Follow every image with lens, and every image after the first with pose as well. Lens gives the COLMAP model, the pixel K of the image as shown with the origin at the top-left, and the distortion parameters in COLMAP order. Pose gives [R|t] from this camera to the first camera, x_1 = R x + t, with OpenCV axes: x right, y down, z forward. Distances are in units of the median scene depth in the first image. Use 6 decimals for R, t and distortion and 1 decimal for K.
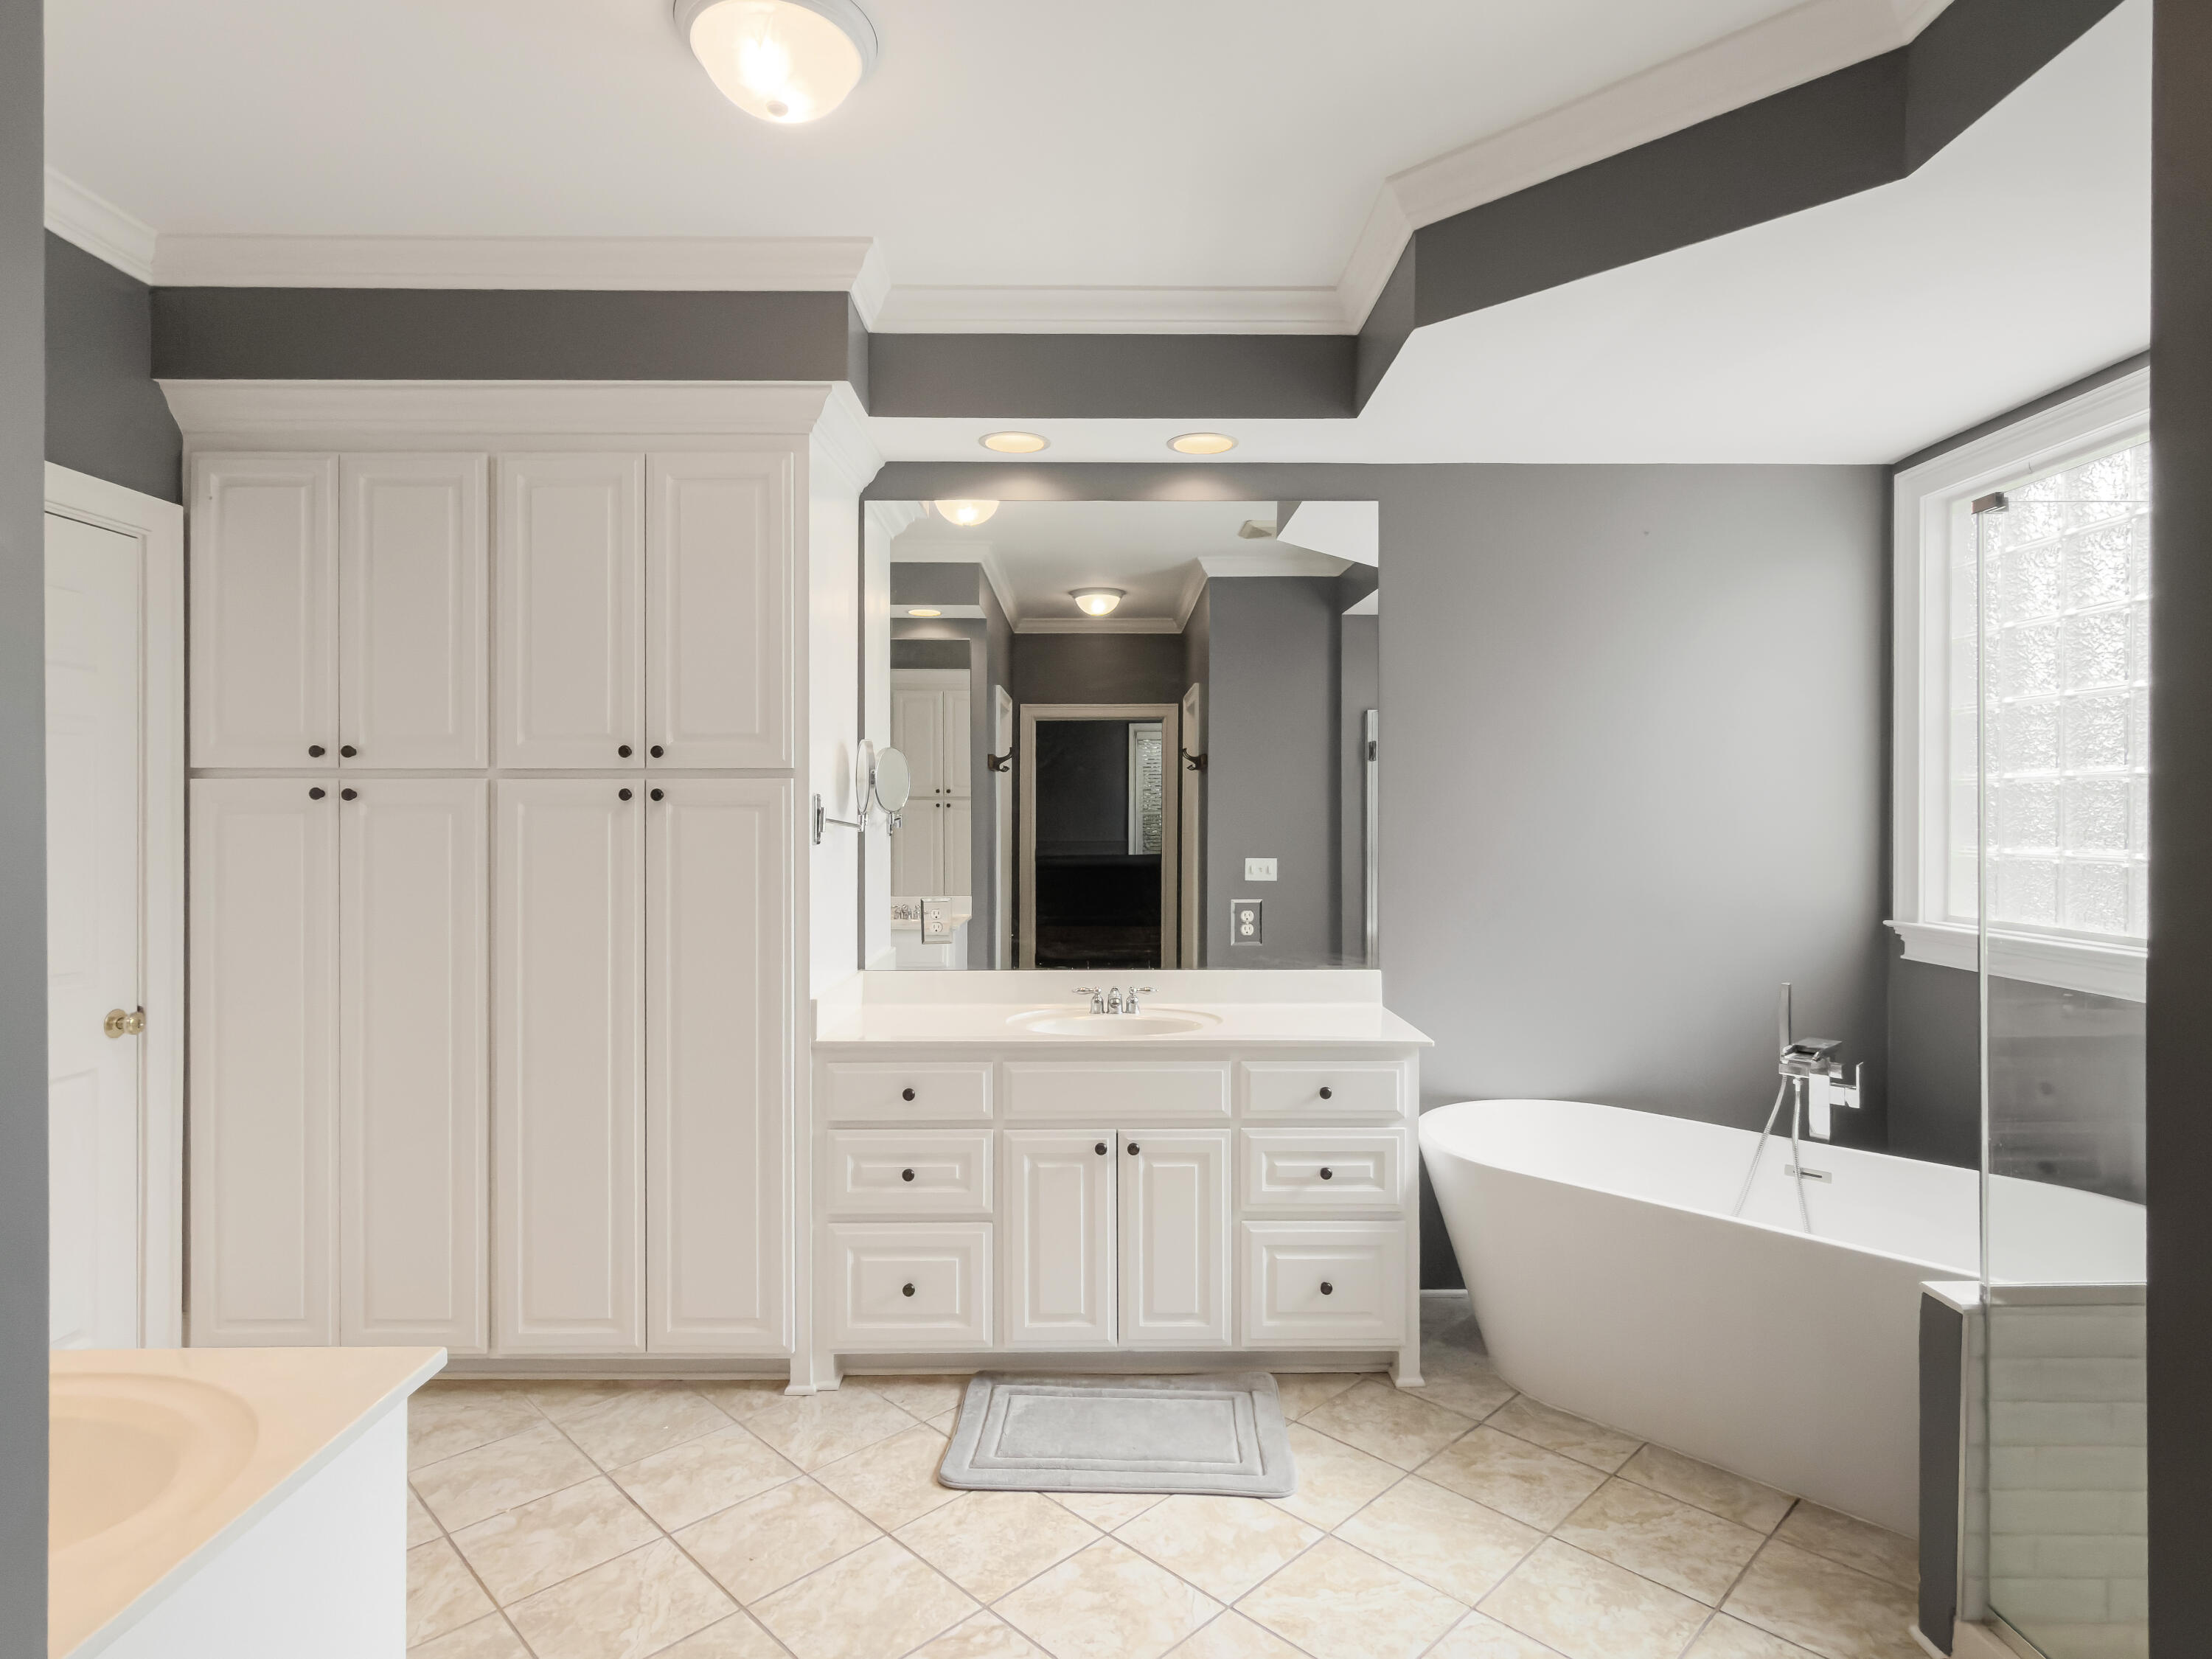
lens RADIAL K [[1159.1, 0, 1111.2], [0, 1159.1, 822.9], [0, 0, 1]] dist [0.003632, 0.000894]
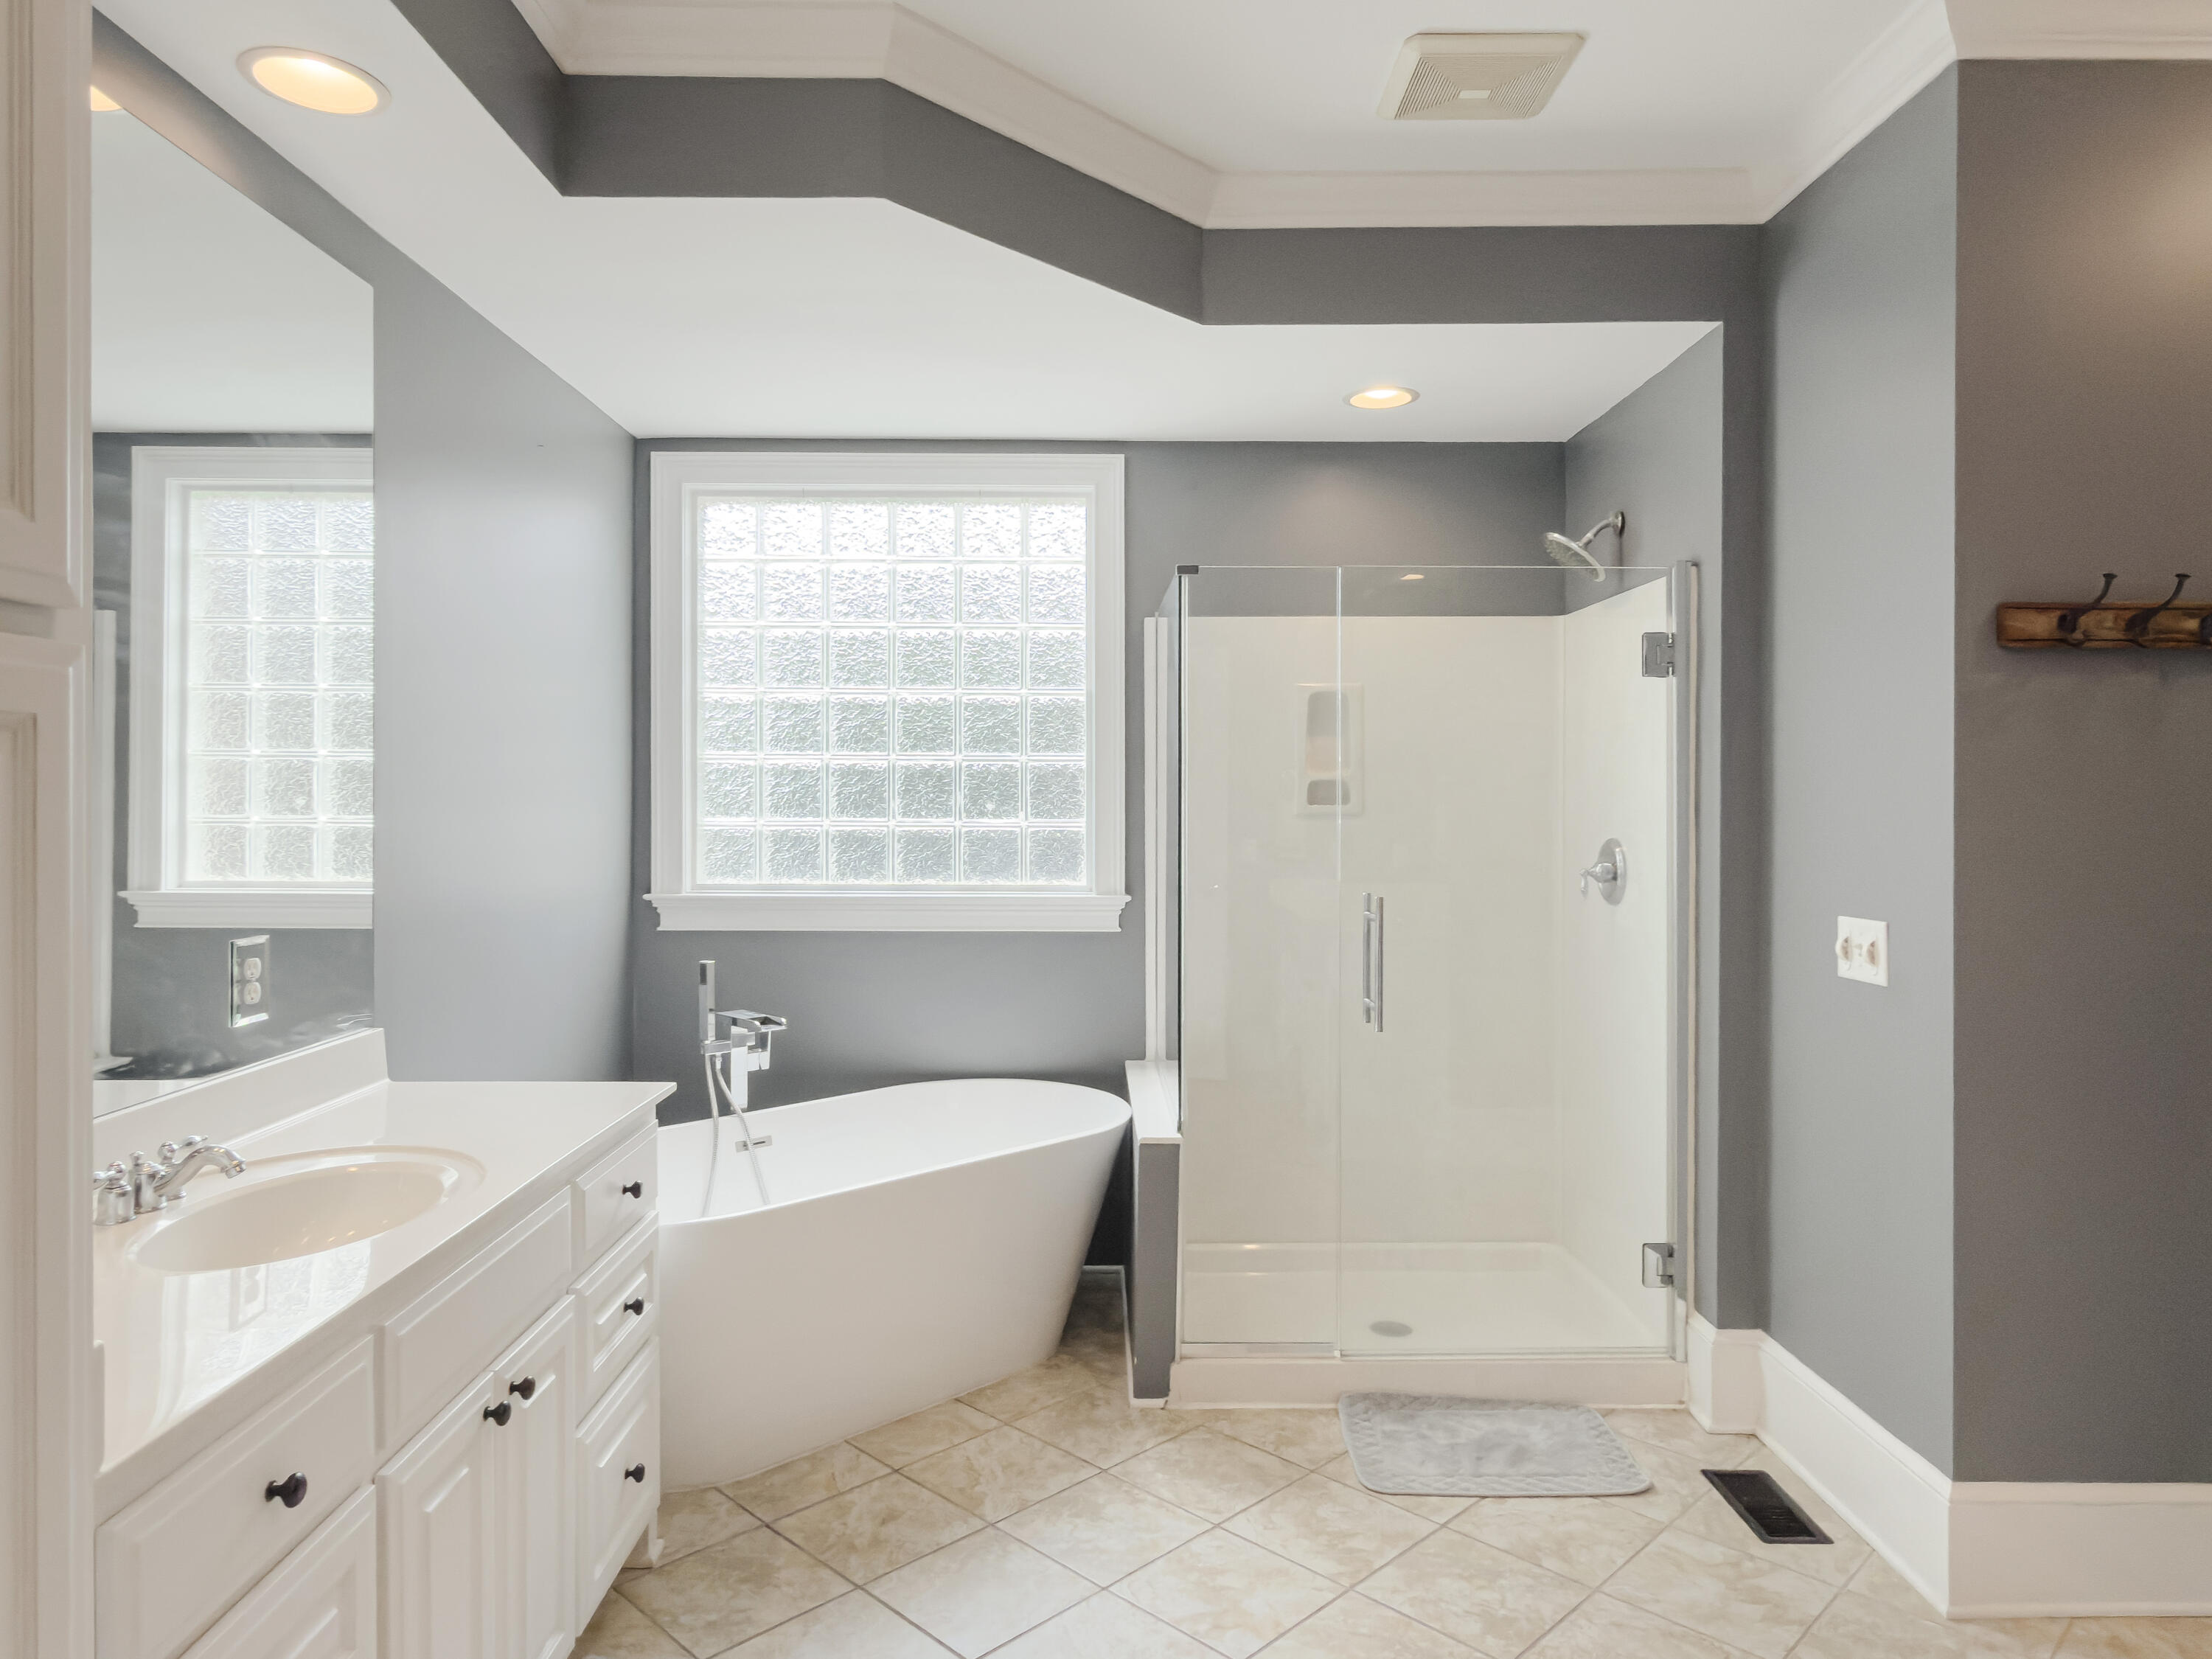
lens RADIAL K [[1355.7, 0, 1109.8], [0, 1355.7, 819.3], [0, 0, 1]] dist [0.001720, -0.000301]
pose [[0.019648, -0.014425, 0.999703, -0.570728], [0.000705, 0.999896, 0.014414, 0.002995], [-0.999807, 0.000422, 0.019656, 0.666623]]
